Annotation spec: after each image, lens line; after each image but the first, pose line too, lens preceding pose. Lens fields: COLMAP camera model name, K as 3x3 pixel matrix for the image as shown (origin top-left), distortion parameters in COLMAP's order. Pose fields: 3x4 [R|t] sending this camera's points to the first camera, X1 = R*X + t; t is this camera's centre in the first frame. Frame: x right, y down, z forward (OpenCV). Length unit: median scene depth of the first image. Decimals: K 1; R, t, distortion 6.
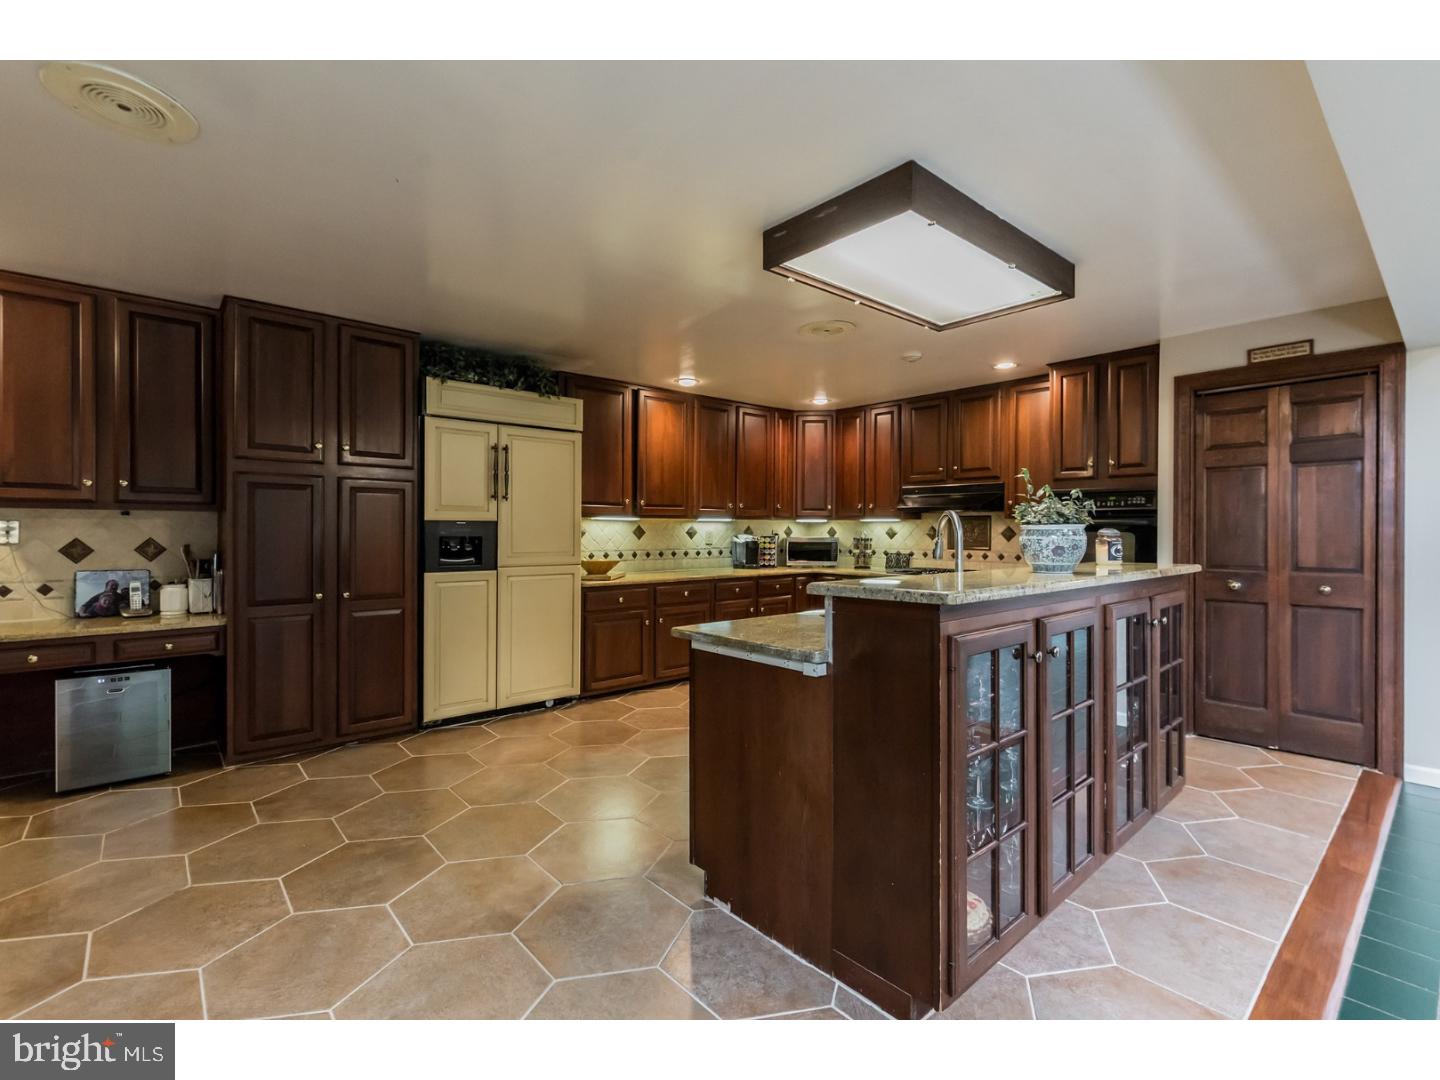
lens RADIAL K [[651.1, 0, 712.3], [0, 651.1, 537.6], [0, 0, 1]] dist [0.008663, -0.000919]
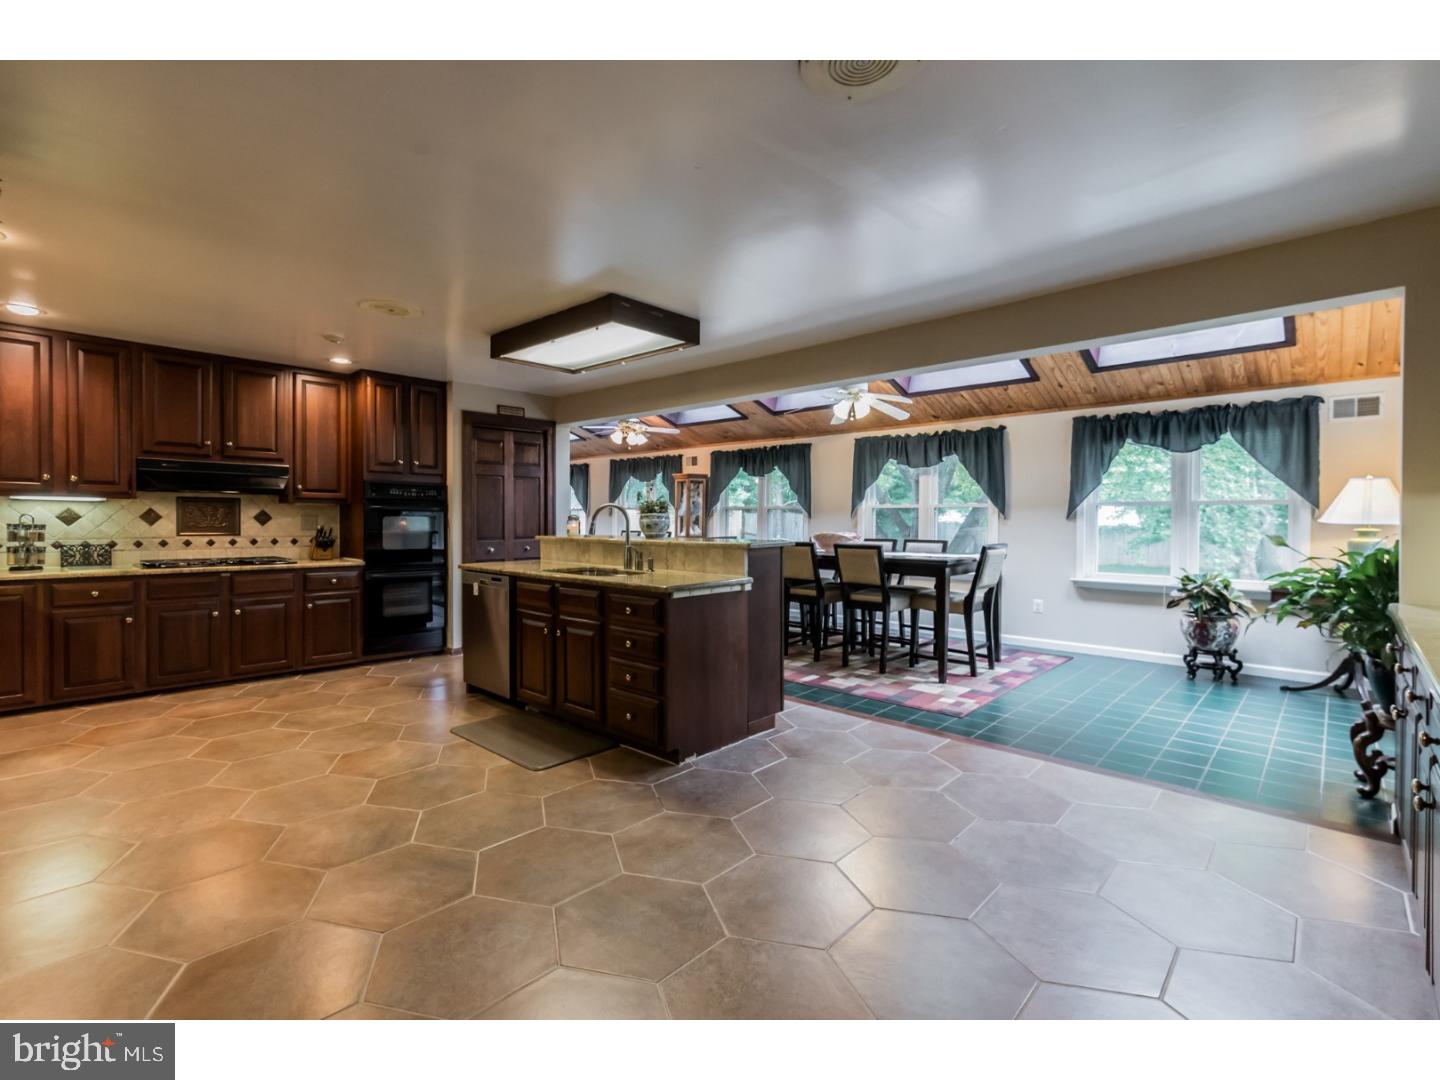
lens RADIAL K [[661.0, 0, 711.9], [0, 661.0, 522.6], [0, 0, 1]] dist [0.011327, 0.000583]
pose [[-0.098084, -0.007074, 0.995153, -0.850129], [0.006995, 0.999945, 0.007798, -0.001965], [-0.995154, 0.007726, -0.098029, 0.608748]]
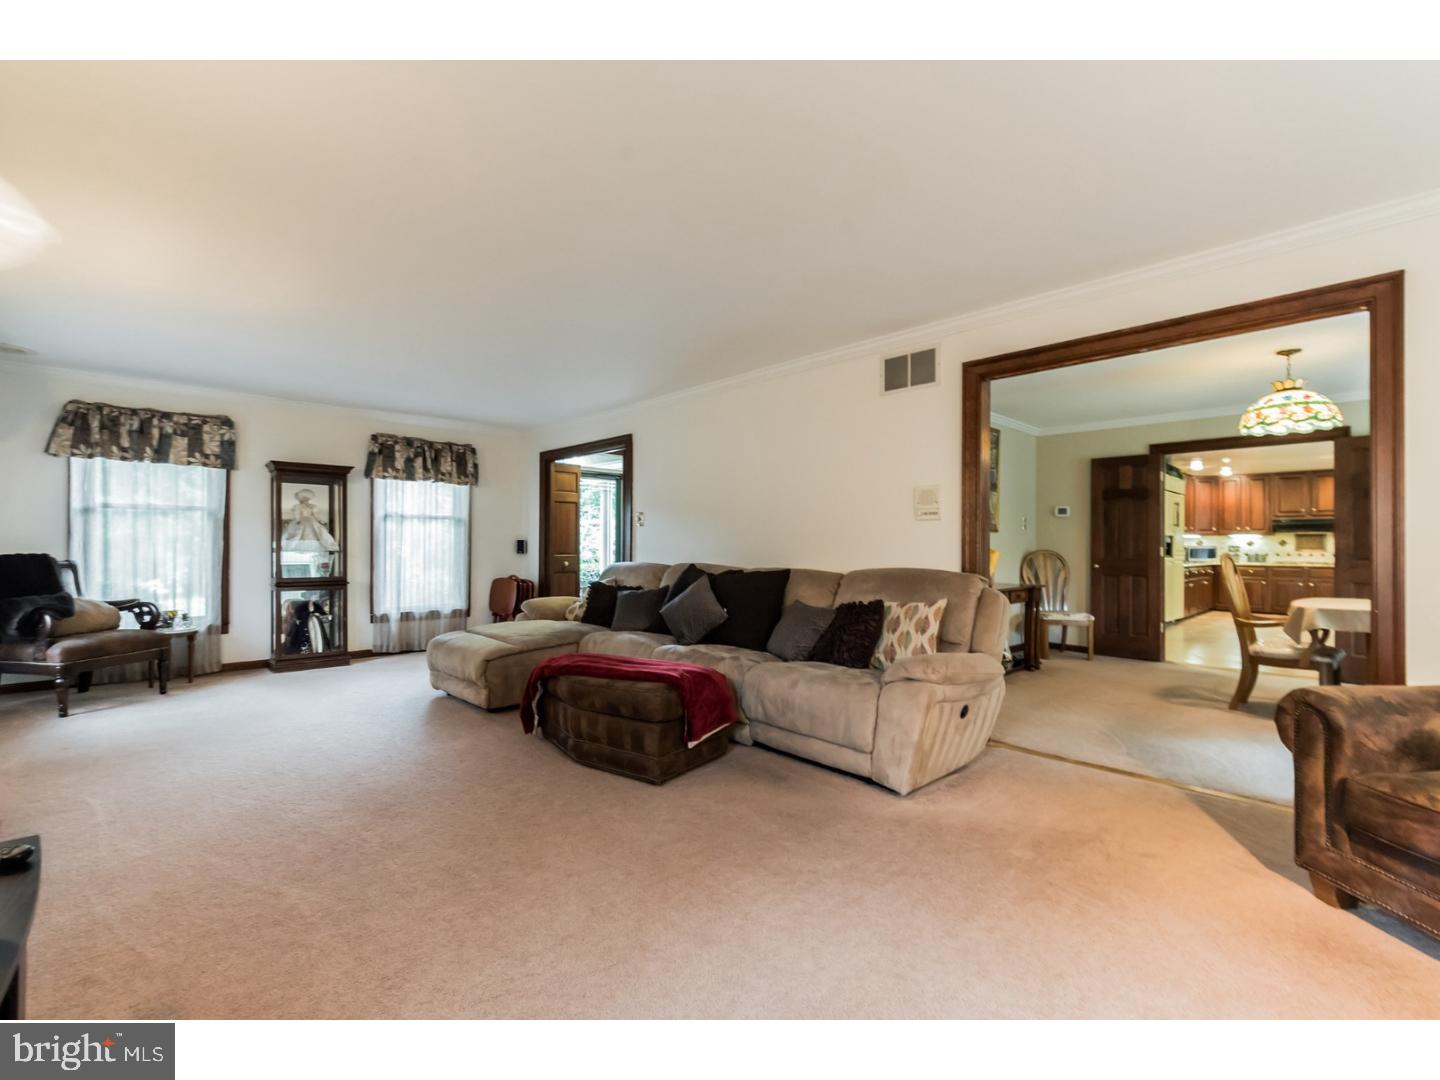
lens RADIAL K [[651.1, 0, 718.9], [0, 651.1, 544.1], [0, 0, 1]] dist [0.008663, -0.000919]
pose [[0.998875, 0.005872, 0.047050, -2.167867], [-0.005304, 0.999912, -0.012182, 0.044005], [-0.047118, 0.011919, 0.998818, -1.293022]]
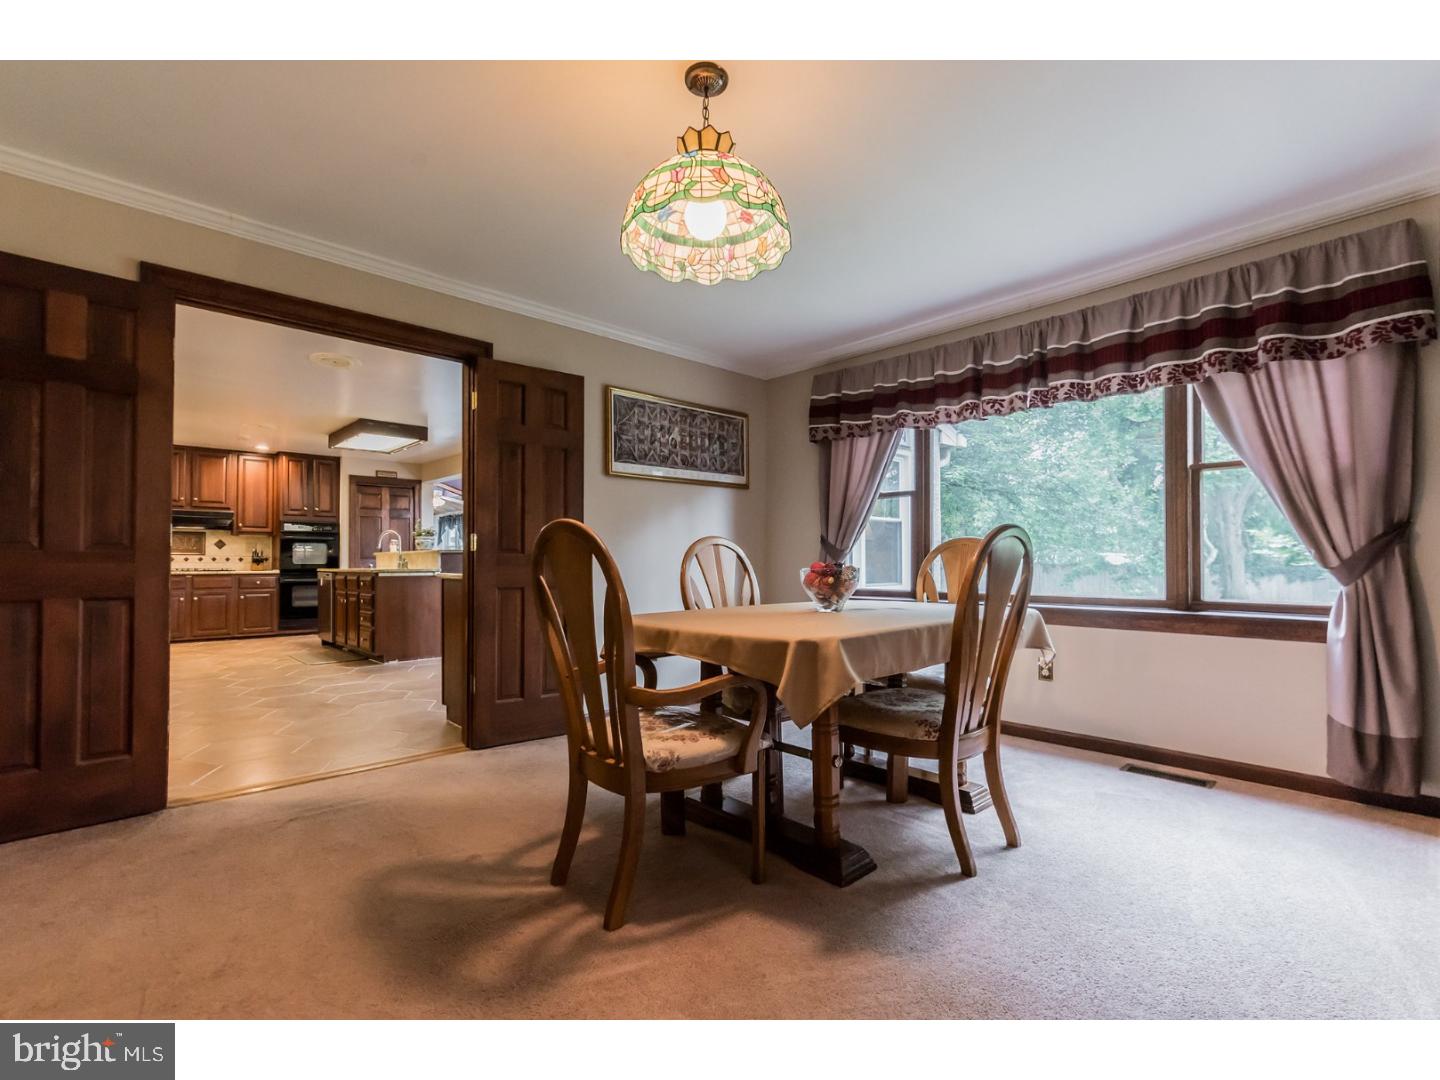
lens RADIAL K [[651.1, 0, 711.0], [0, 651.1, 547.5], [0, 0, 1]] dist [0.008663, -0.000919]
pose [[-0.034178, 0.021073, 0.999194, -1.636706], [0.013912, 0.999691, -0.020608, 0.071906], [-0.999319, 0.013196, -0.034461, -0.175589]]
